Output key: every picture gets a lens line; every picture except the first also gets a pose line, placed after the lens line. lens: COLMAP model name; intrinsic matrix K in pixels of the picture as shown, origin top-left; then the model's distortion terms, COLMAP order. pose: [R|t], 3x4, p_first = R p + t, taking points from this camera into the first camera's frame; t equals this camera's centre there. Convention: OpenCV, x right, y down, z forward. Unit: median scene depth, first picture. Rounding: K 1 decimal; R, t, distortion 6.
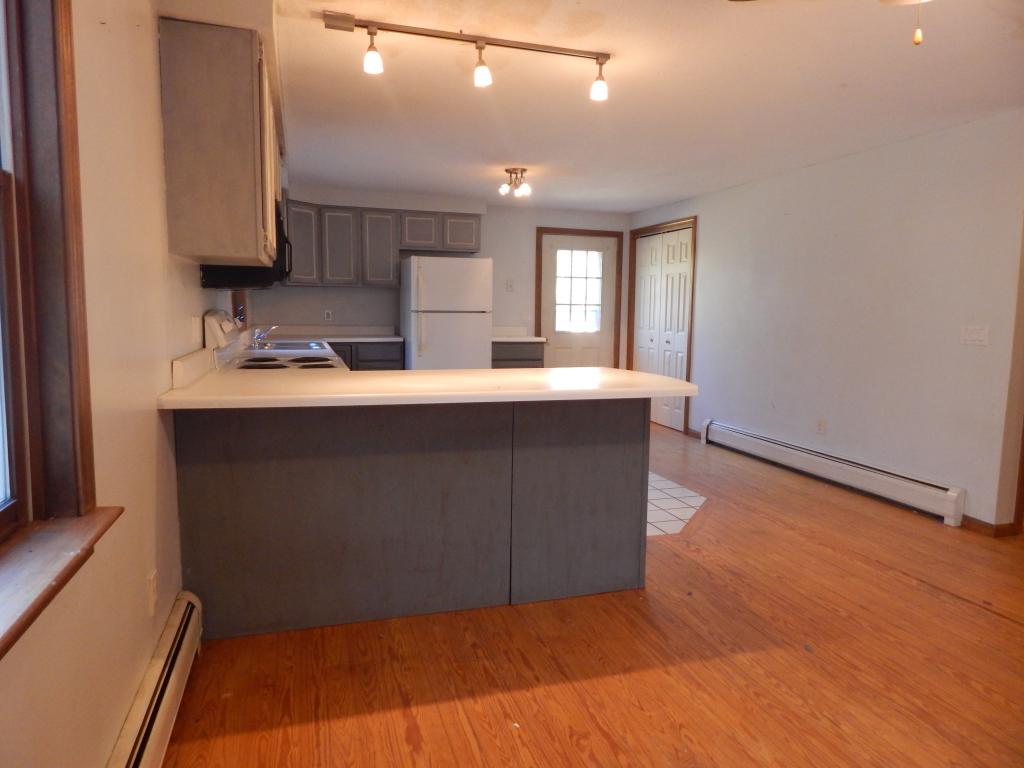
lens RADIAL K [[670.5, 0, 511.4], [0, 670.5, 380.7], [0, 0, 1]] dist [0.000212, -0.000704]
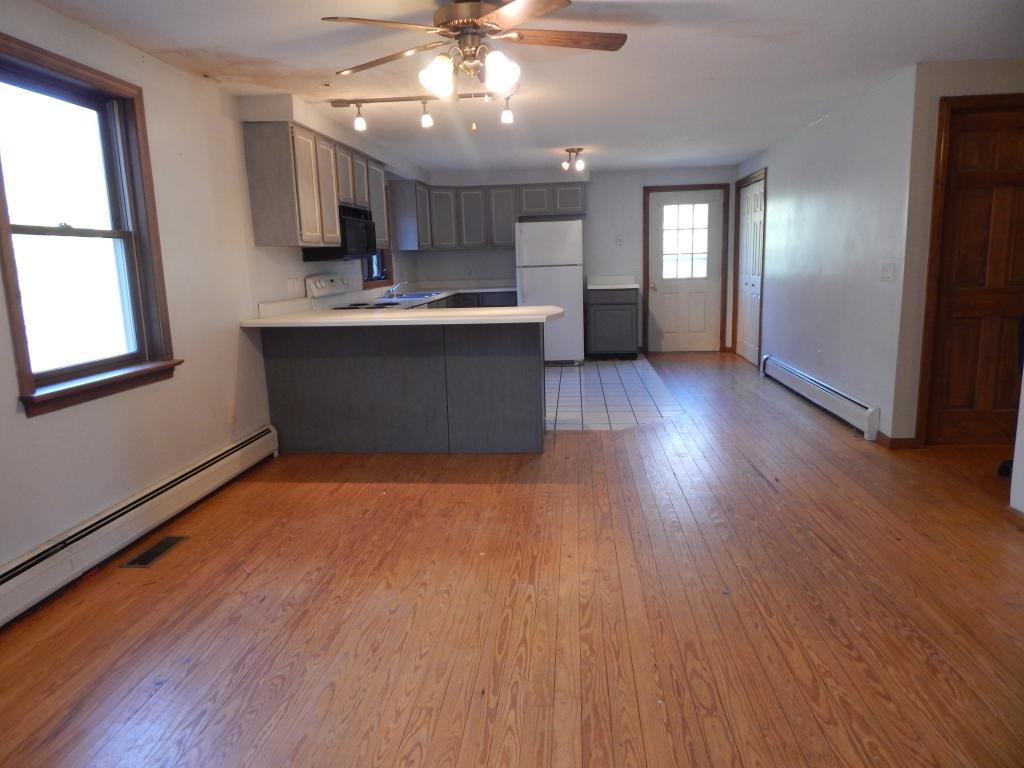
lens RADIAL K [[670.5, 0, 511.4], [0, 670.5, 380.7], [0, 0, 1]] dist [0.000212, -0.000704]
pose [[0.920884, 0.027589, -0.388859, 0.682205], [0.000969, 0.997328, 0.073052, 0.037910], [0.389835, -0.067649, 0.918397, -0.369660]]
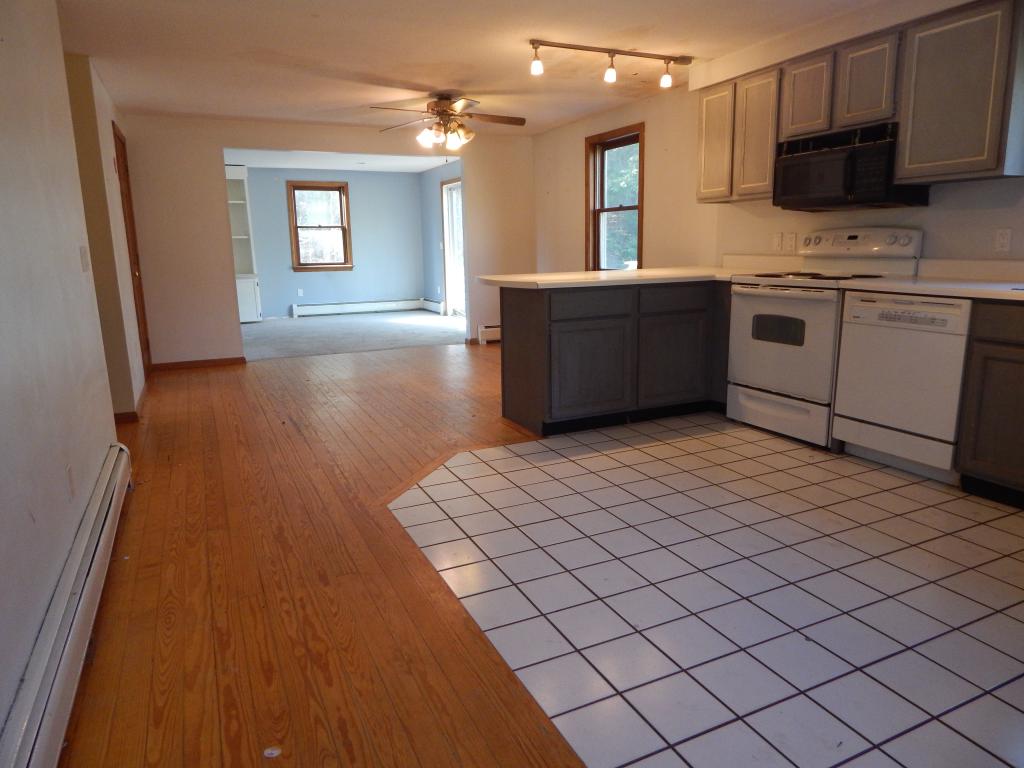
lens RADIAL K [[670.5, 0, 511.4], [0, 670.5, 380.7], [0, 0, 1]] dist [0.000212, -0.000704]
pose [[-0.990348, 0.031247, -0.135035, 0.365172], [-0.011291, 0.952830, 0.303293, -0.220494], [0.138142, 0.301890, -0.943281, 2.323313]]
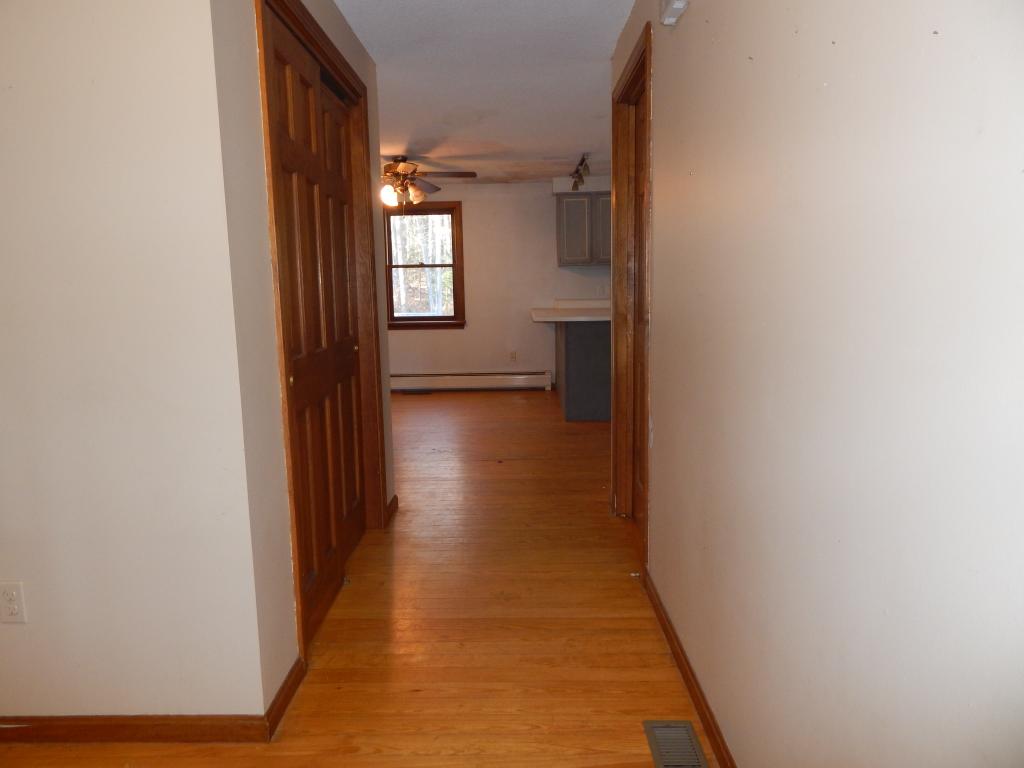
lens RADIAL K [[670.5, 0, 511.4], [0, 670.5, 380.7], [0, 0, 1]] dist [0.000212, -0.000704]
pose [[-0.304614, 0.134208, -0.942973, 2.033103], [-0.090348, 0.981488, 0.168875, -0.132523], [0.948181, 0.136637, -0.286850, 1.344345]]
